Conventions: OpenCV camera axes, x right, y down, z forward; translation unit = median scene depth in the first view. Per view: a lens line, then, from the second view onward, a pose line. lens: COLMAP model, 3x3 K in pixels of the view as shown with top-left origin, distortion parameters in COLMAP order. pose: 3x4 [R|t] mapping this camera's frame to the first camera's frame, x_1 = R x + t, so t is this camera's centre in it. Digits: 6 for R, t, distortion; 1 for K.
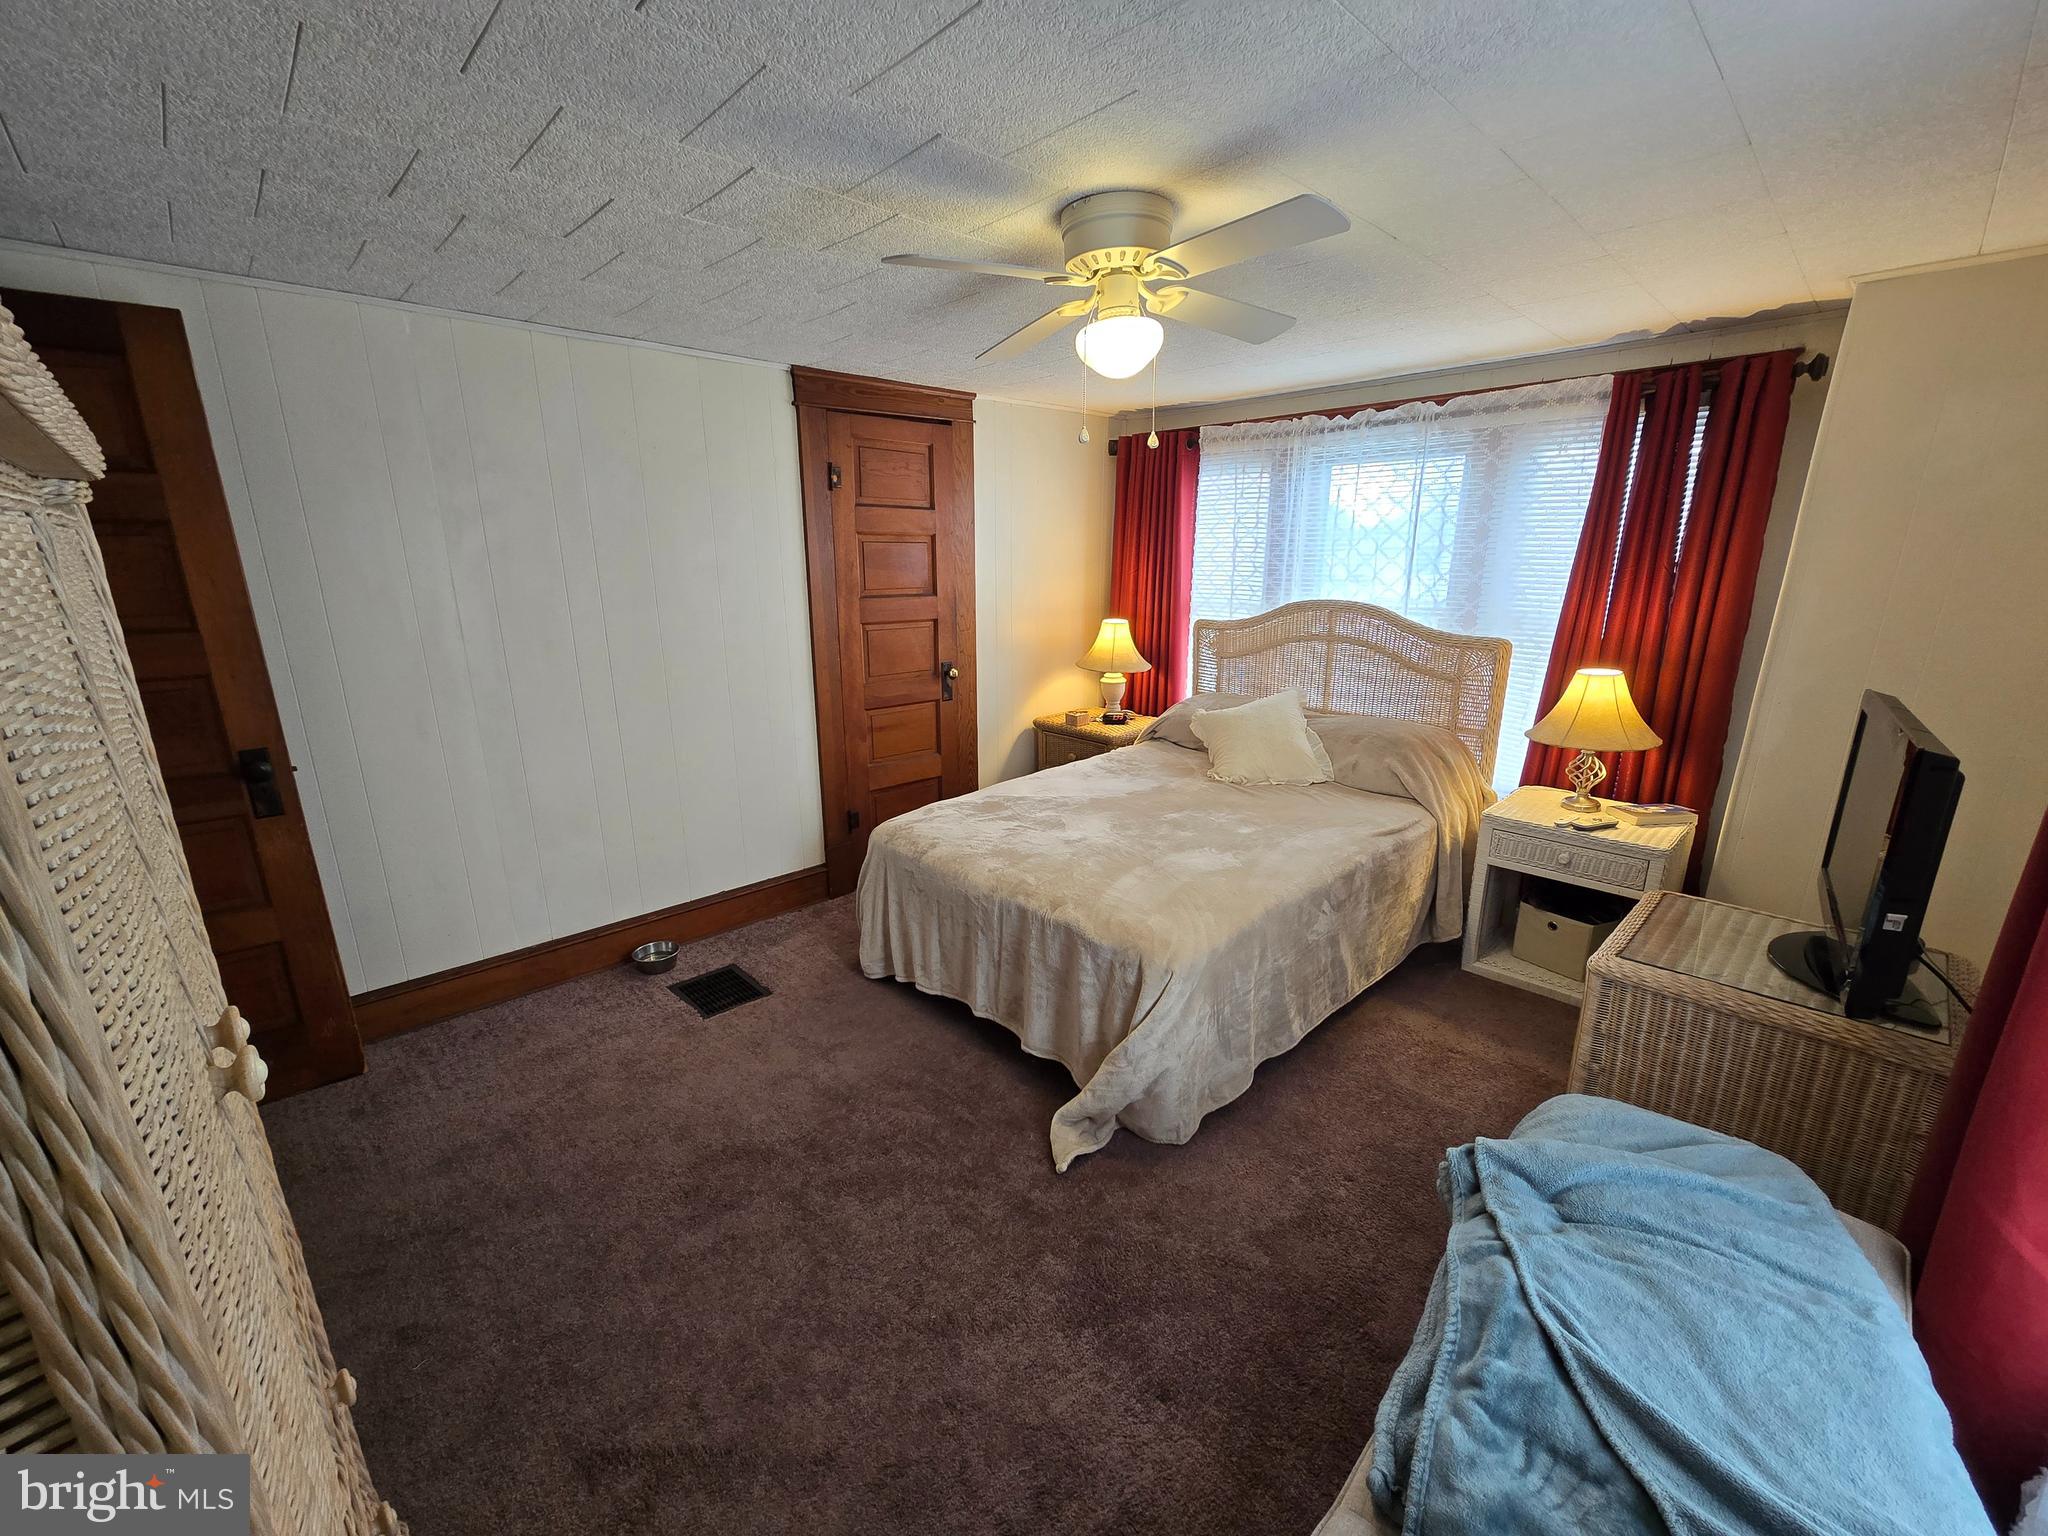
lens RADIAL K [[824.6, 0, 1036.8], [0, 824.6, 773.0], [0, 0, 1]] dist [-0.001601, 0.001102]
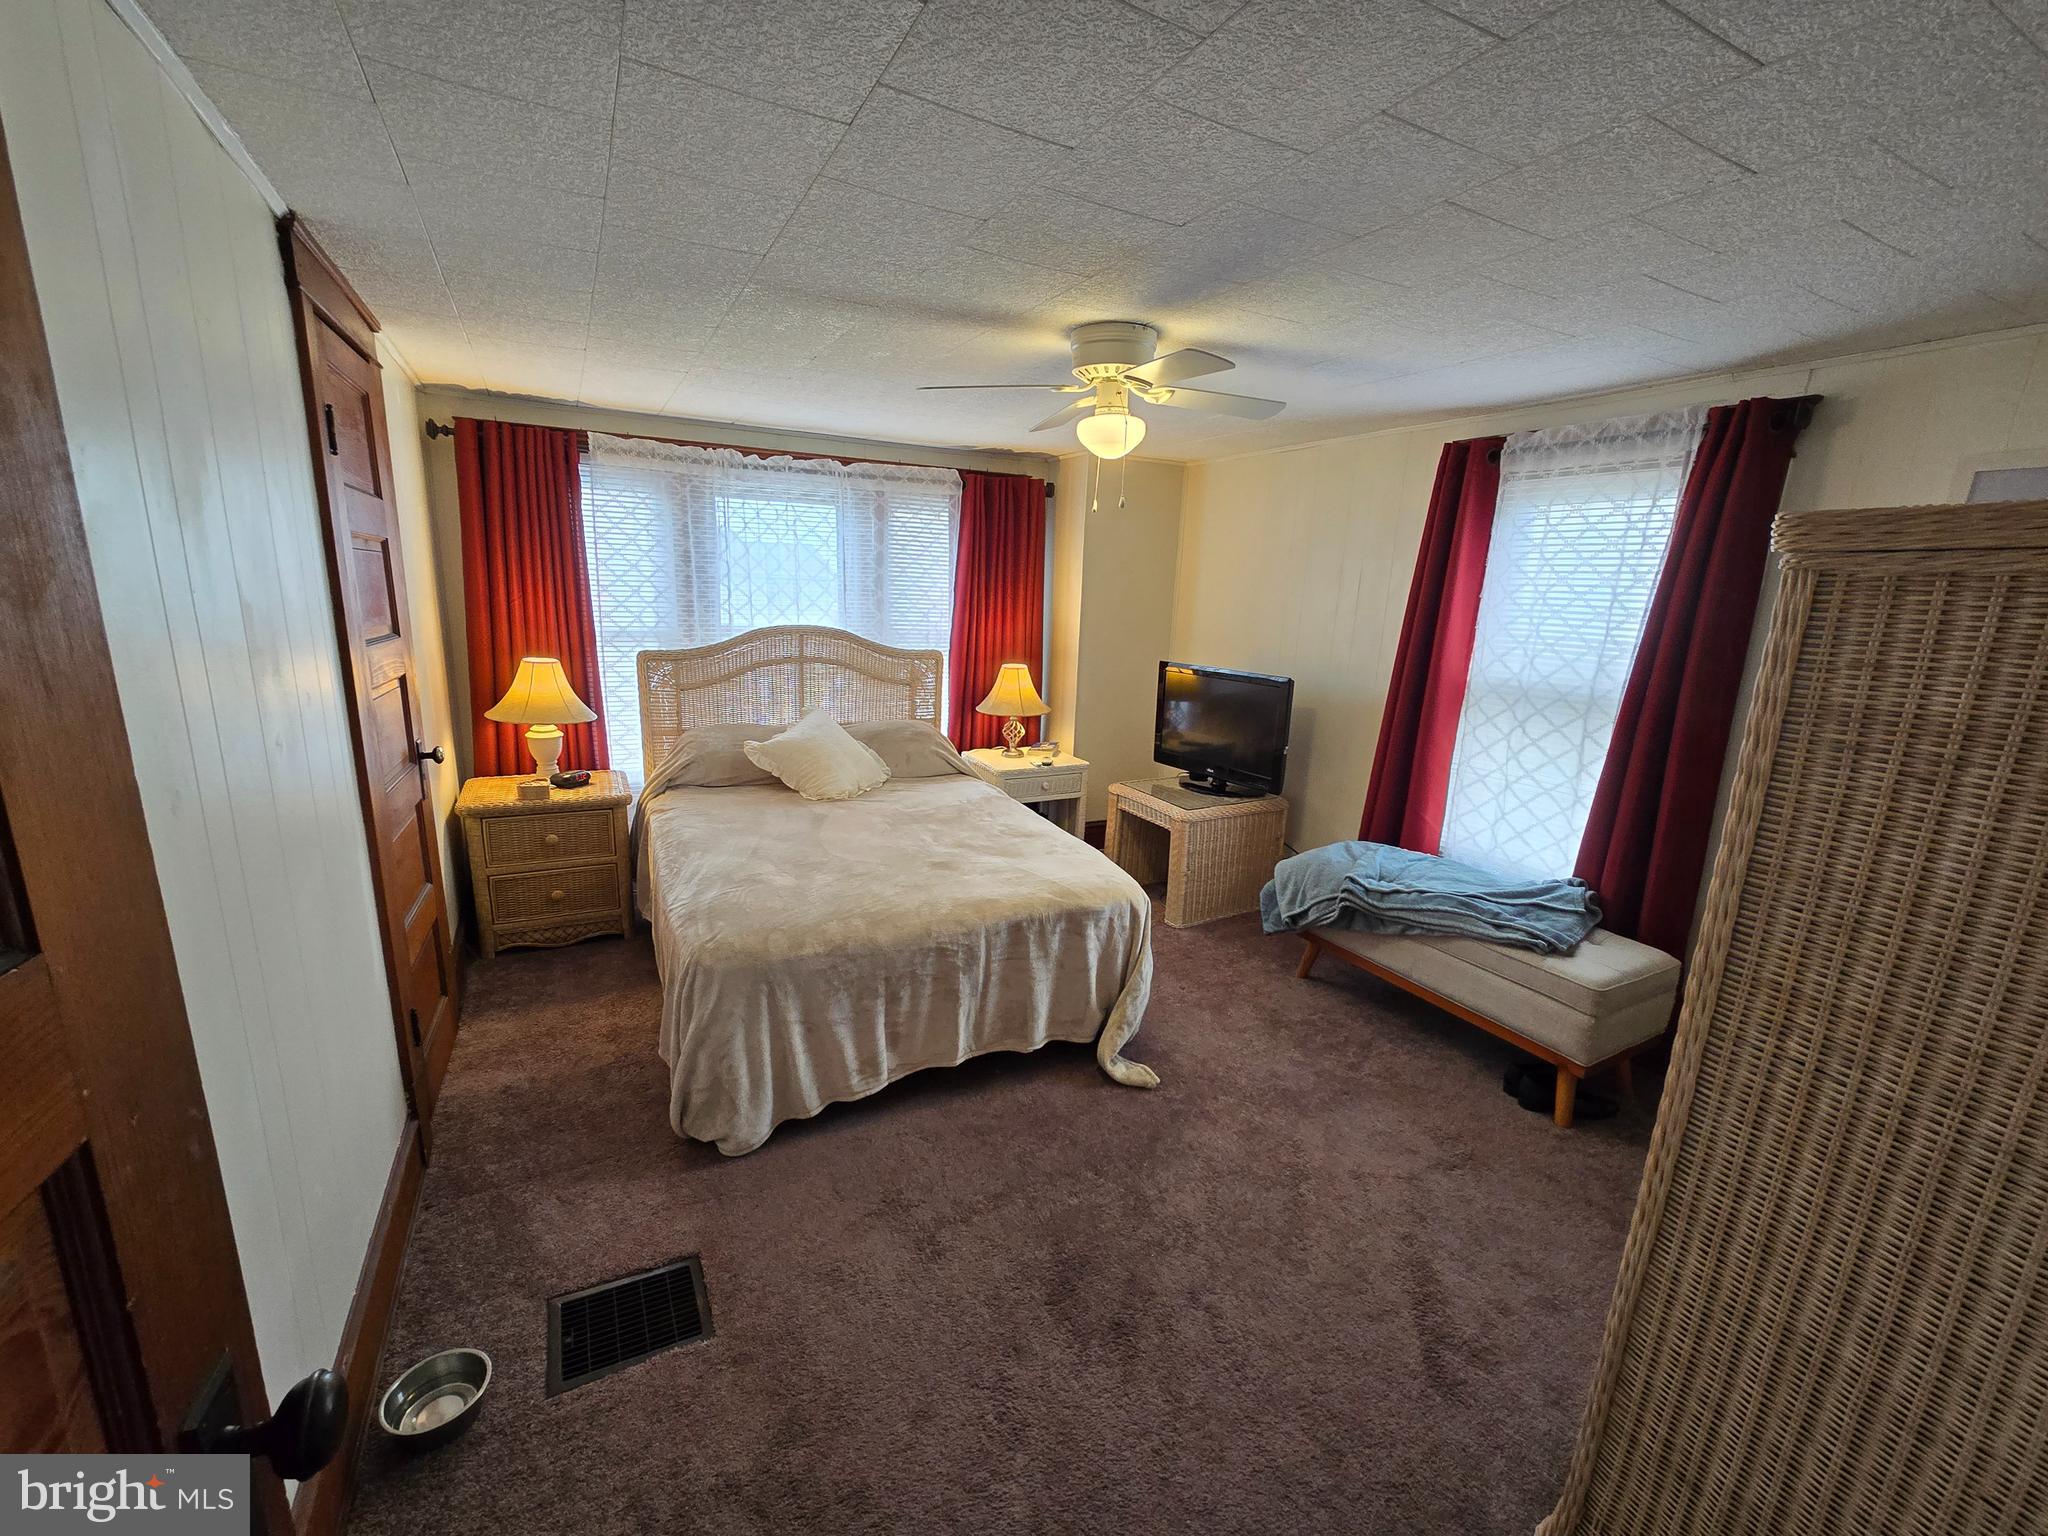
lens RADIAL K [[824.6, 0, 1030.3], [0, 824.6, 773.3], [0, 0, 1]] dist [-0.001601, 0.001102]
pose [[0.298298, -0.196148, 0.934101, -0.733863], [0.213544, 0.967563, 0.134981, -0.121981], [-0.930278, 0.159207, 0.330509, 0.456152]]
